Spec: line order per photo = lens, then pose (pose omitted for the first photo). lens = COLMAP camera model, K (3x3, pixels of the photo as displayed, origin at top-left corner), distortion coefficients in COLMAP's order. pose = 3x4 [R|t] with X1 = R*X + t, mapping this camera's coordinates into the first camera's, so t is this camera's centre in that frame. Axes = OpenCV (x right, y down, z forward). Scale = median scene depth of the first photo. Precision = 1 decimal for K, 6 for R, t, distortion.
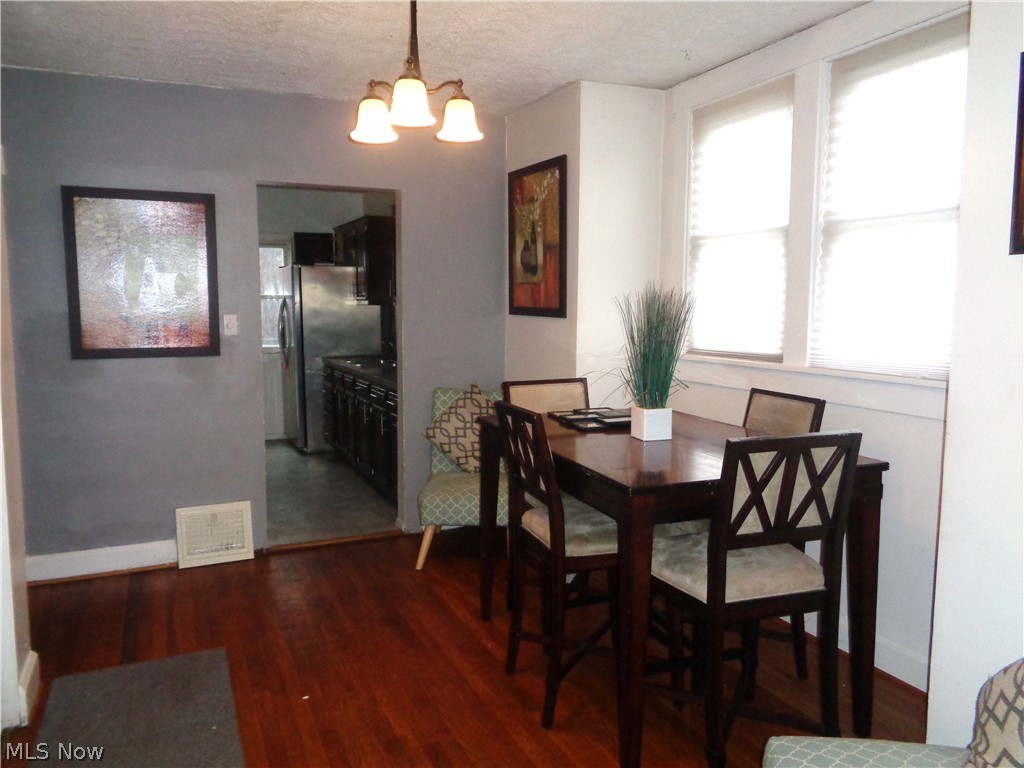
lens RADIAL K [[775.7, 0, 512.0], [0, 775.7, 384.0], [0, 0, 1]] dist [0.002577, 0.005674]
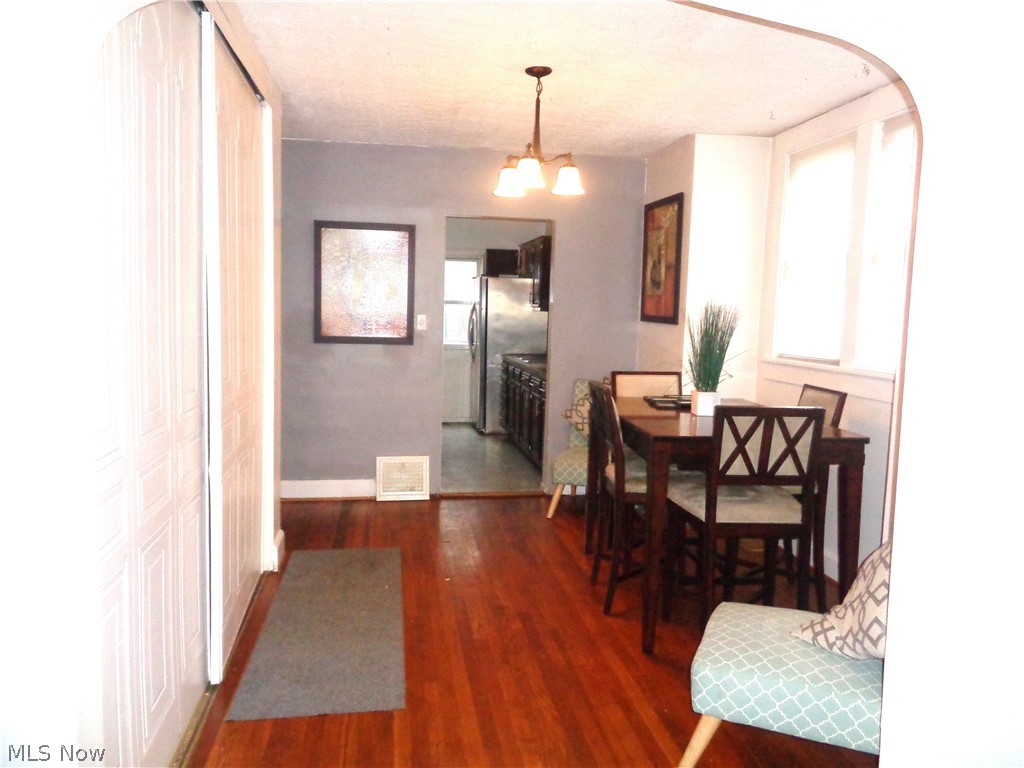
lens RADIAL K [[779.5, 0, 512.0], [0, 779.5, 384.0], [0, 0, 1]] dist [-0.004555, -0.001102]
pose [[0.964677, 0.050755, -0.258499, 0.141355], [-0.054132, 0.998516, -0.005956, 0.030026], [0.257813, 0.019739, 0.965993, -0.256987]]
